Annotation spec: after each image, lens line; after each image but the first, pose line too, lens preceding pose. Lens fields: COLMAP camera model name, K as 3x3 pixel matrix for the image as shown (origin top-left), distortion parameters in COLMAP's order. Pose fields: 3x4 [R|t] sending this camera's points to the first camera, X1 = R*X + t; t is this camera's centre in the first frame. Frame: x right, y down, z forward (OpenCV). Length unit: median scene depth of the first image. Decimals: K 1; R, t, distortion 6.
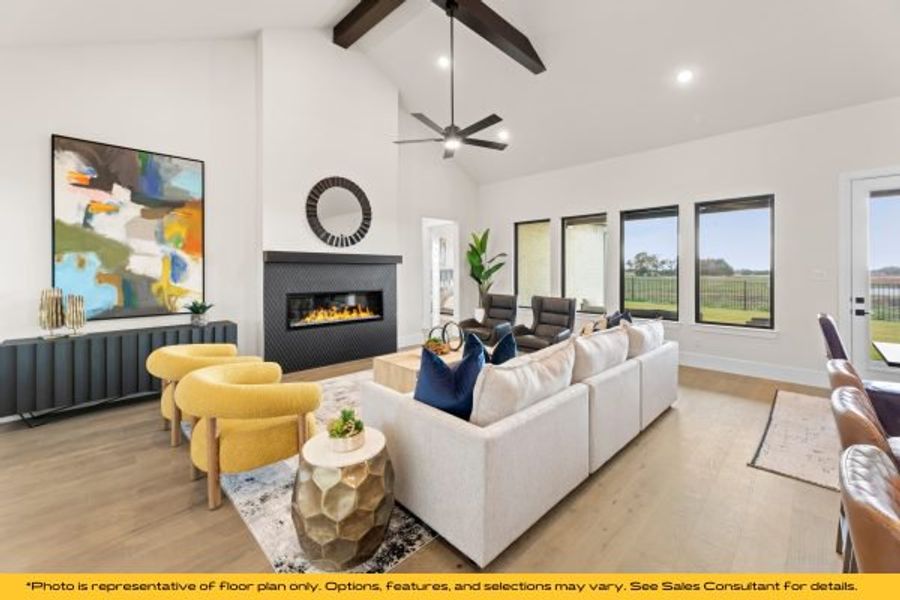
lens RADIAL K [[355.0, 0, 447.3], [0, 355.0, 272.1], [0, 0, 1]] dist [0.001437, -0.000459]
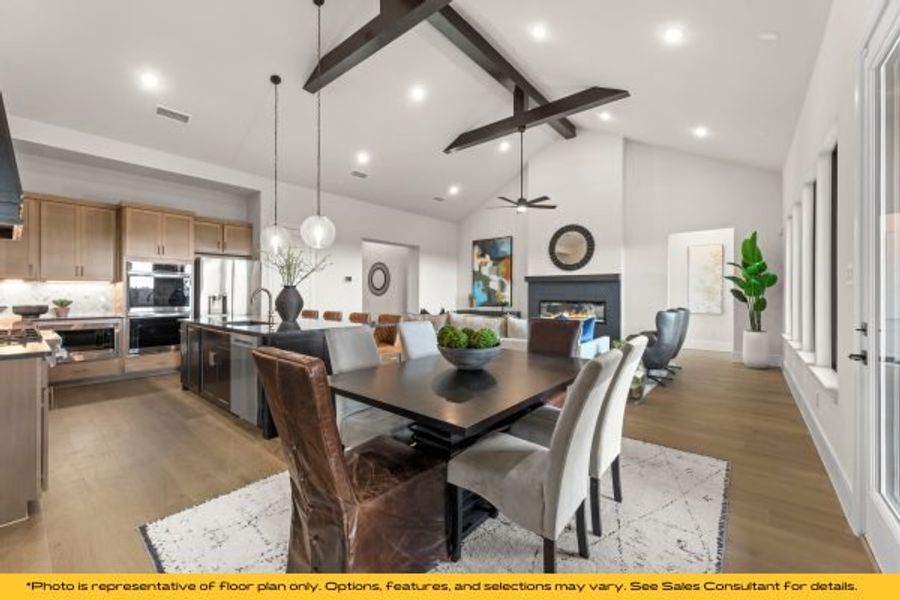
lens RADIAL K [[355.0, 0, 452.2], [0, 355.0, 291.9], [0, 0, 1]] dist [0.001437, -0.000459]
pose [[0.108602, -0.003948, -0.994077, 1.474902], [-0.005409, 0.999975, -0.004562, 0.037392], [0.994071, 0.005872, 0.108578, 0.431810]]
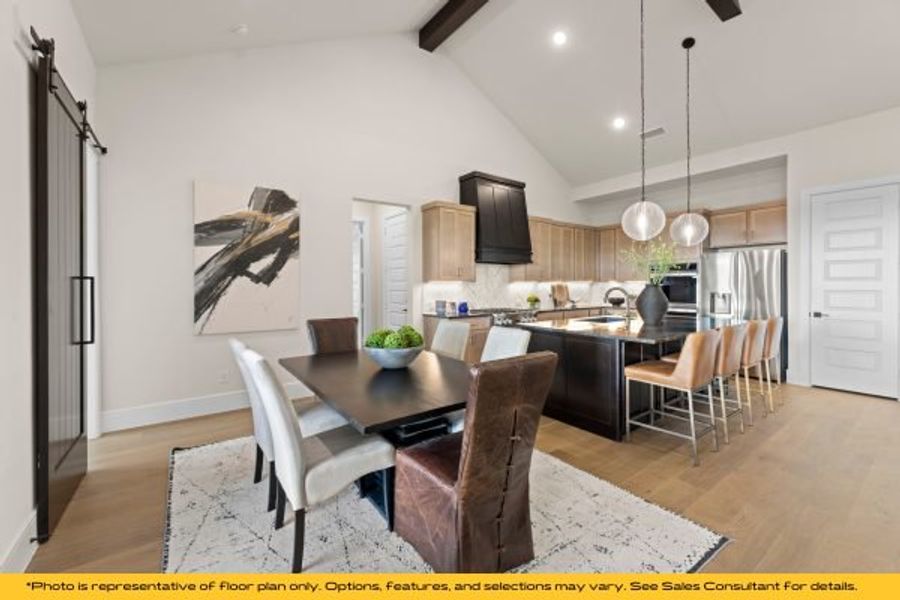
lens RADIAL K [[355.0, 0, 456.6], [0, 355.0, 282.8], [0, 0, 1]] dist [0.001437, -0.000459]
pose [[-0.987964, 0.003447, 0.154647, 0.747351], [0.003079, 0.999992, -0.002620, 0.013242], [-0.154655, -0.002112, -0.987966, 1.050402]]
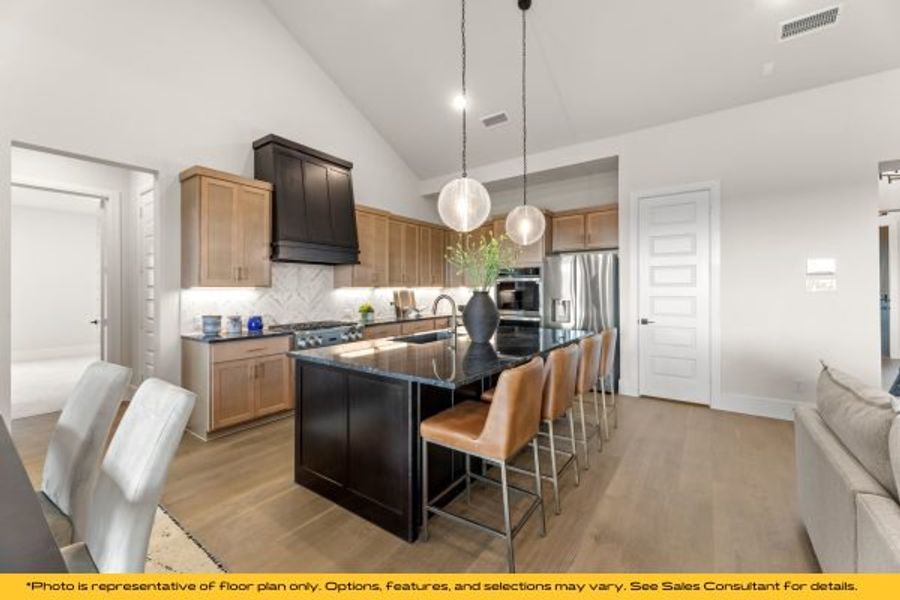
lens RADIAL K [[355.0, 0, 452.2], [0, 355.0, 286.1], [0, 0, 1]] dist [0.001437, -0.000459]
pose [[-0.986343, 0.002264, -0.164689, 0.568714], [0.003658, 0.999960, -0.008162, 0.011875], [0.164664, -0.008653, -0.986312, 0.763515]]
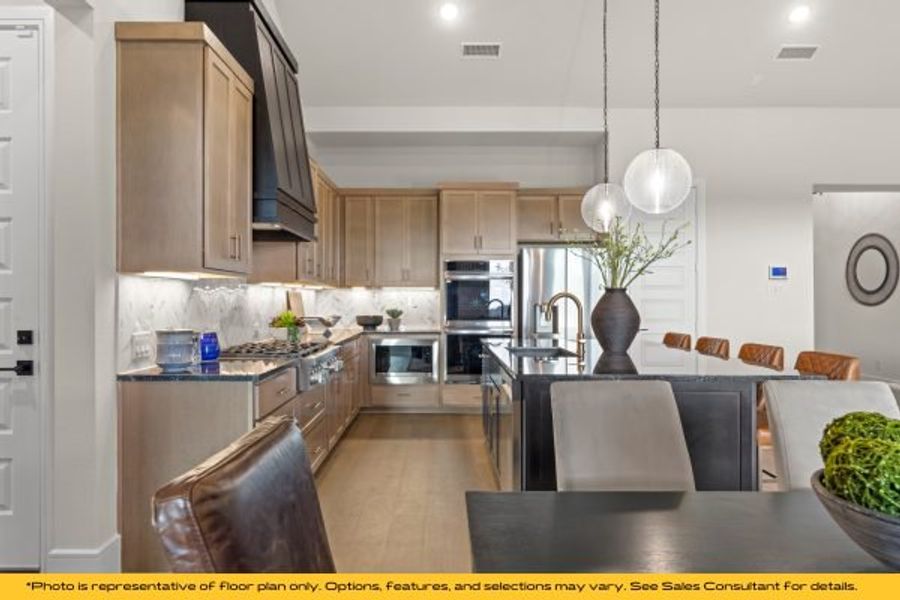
lens RADIAL K [[583.5, 0, 440.3], [0, 583.5, 303.0], [0, 0, 1]] dist [-0.003758, -0.005614]
pose [[-0.708871, 0.002346, -0.705334, 1.246662], [-0.002748, 0.999978, 0.006088, 0.035944], [0.705333, 0.006254, -0.708849, 0.537281]]
